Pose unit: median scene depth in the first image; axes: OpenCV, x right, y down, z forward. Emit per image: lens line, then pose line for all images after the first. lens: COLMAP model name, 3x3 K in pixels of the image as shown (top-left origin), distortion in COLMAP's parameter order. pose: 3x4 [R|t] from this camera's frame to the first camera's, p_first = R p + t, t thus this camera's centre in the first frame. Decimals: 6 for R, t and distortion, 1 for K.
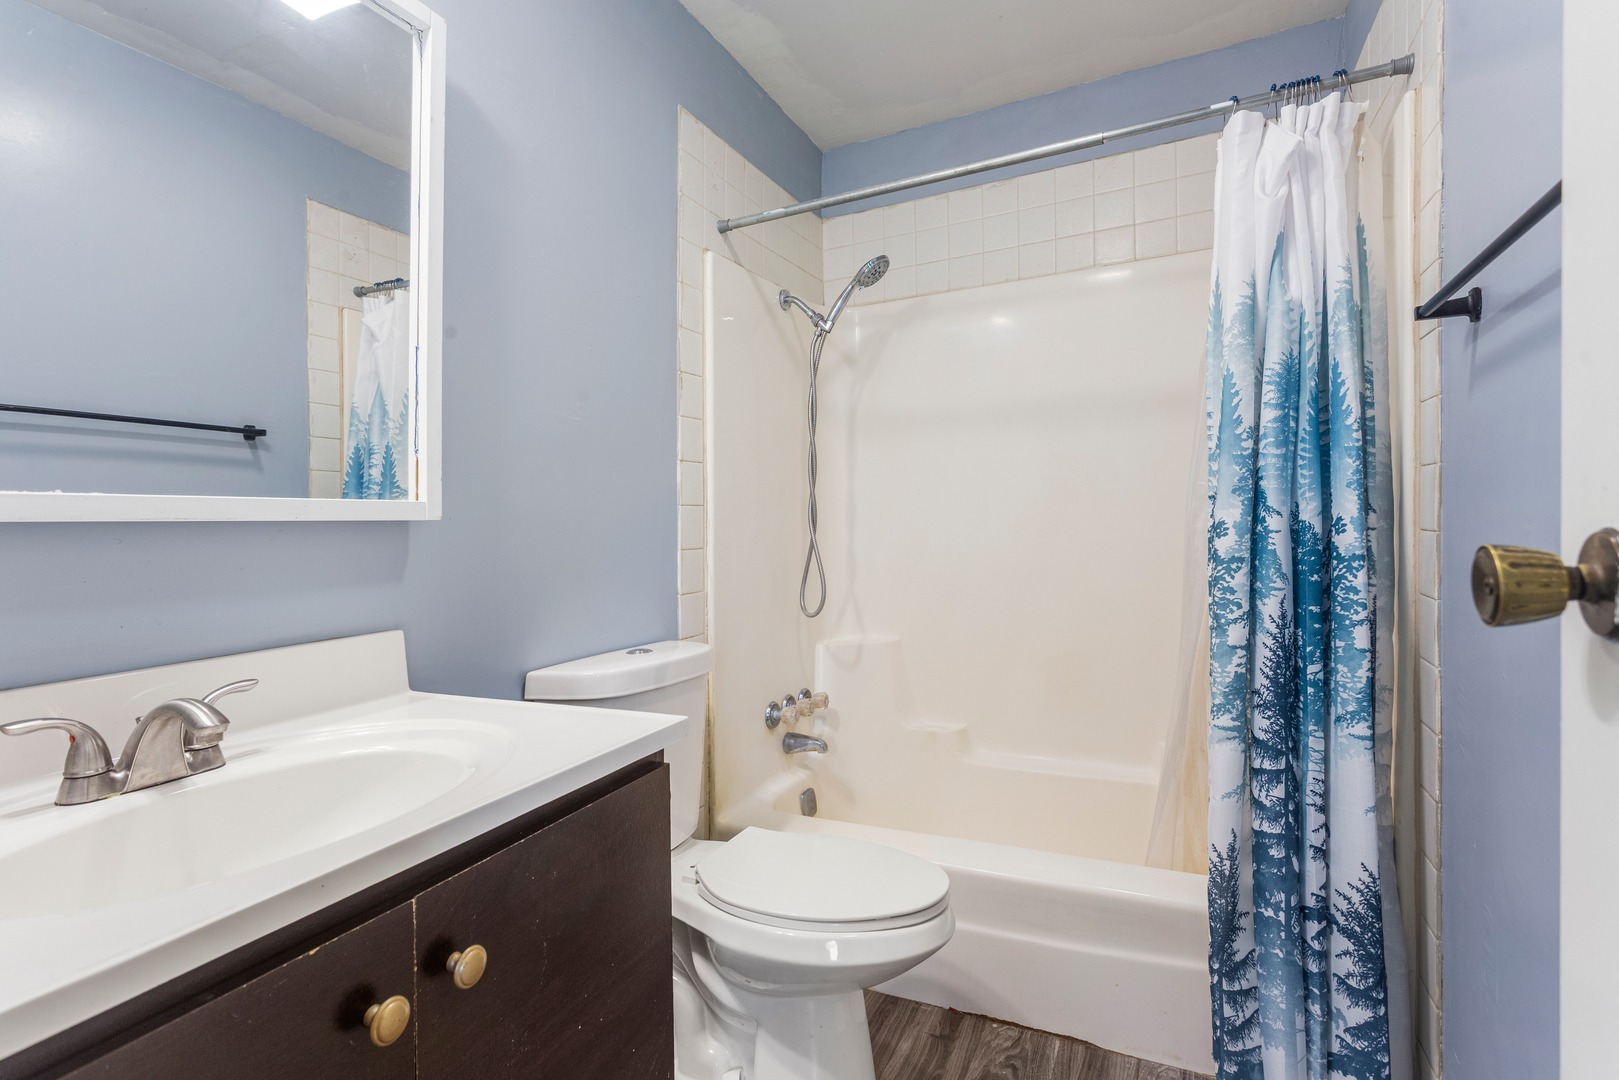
lens RADIAL K [[780.5, 0, 806.3], [0, 780.5, 528.6], [0, 0, 1]] dist [0.003793, 0.002383]
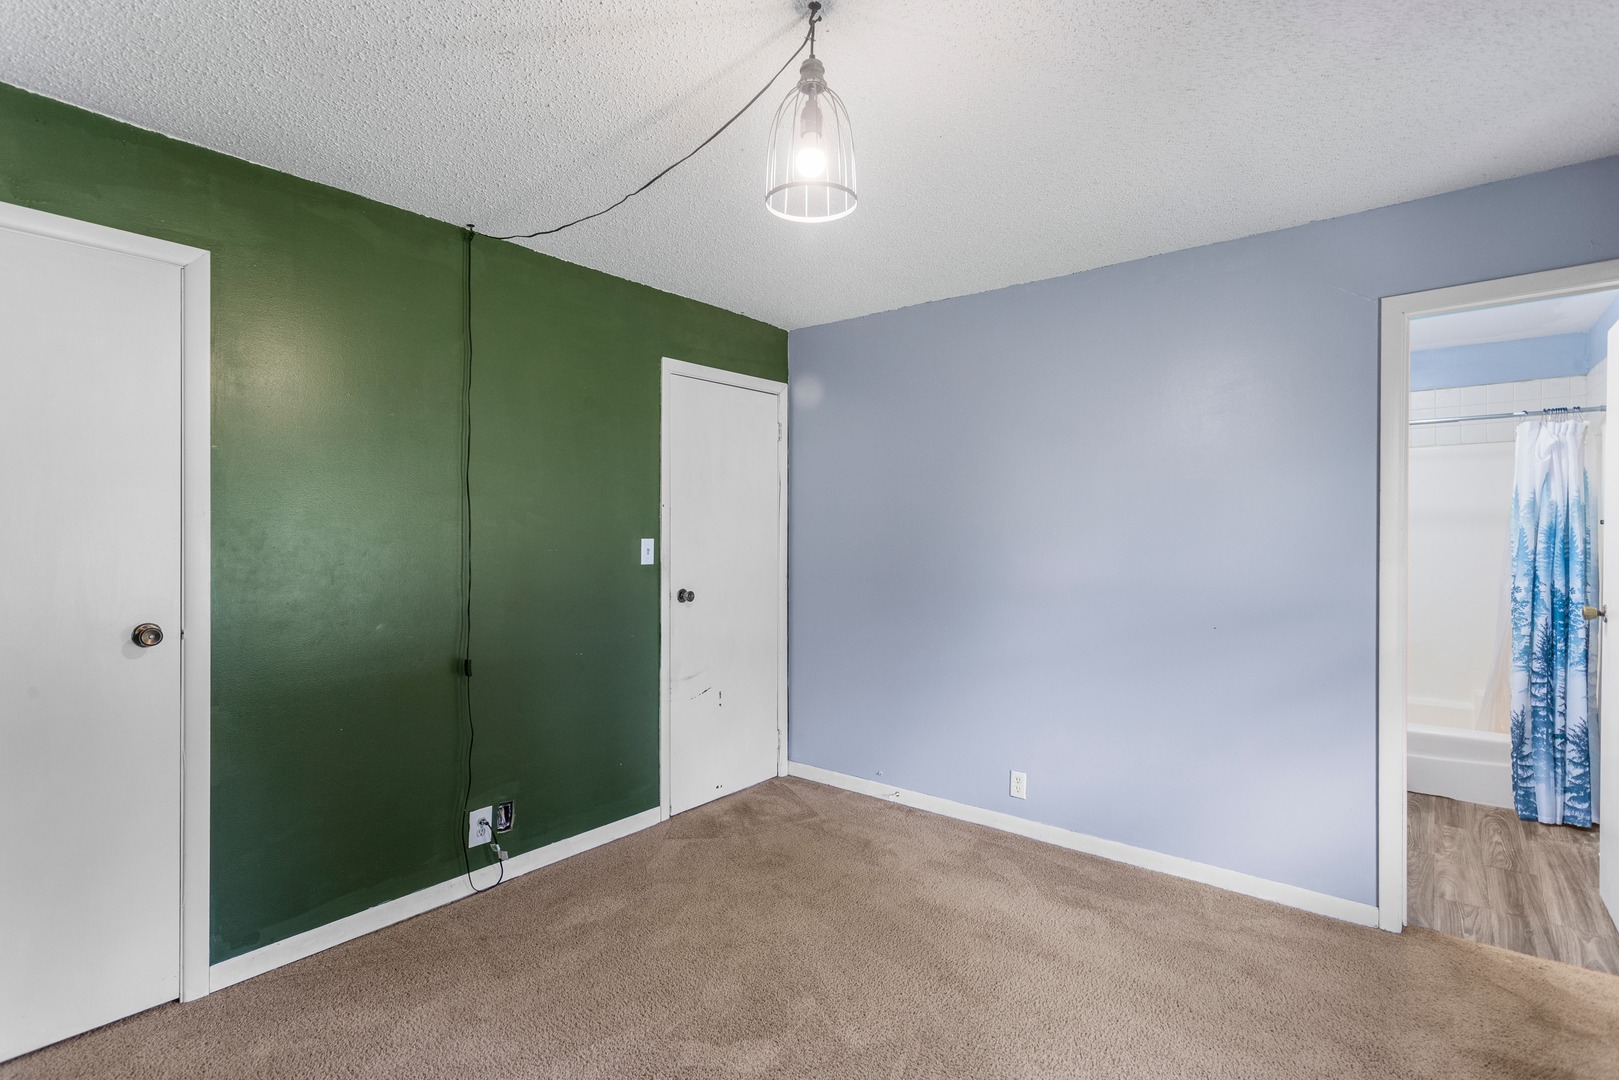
lens RADIAL K [[780.5, 0, 806.3], [0, 780.5, 528.6], [0, 0, 1]] dist [0.003793, 0.002383]
pose [[0.974971, 0.011591, -0.222031, -1.222010], [-0.012056, 0.999927, -0.000739, -0.176587], [0.222006, 0.003397, 0.975039, -2.103864]]
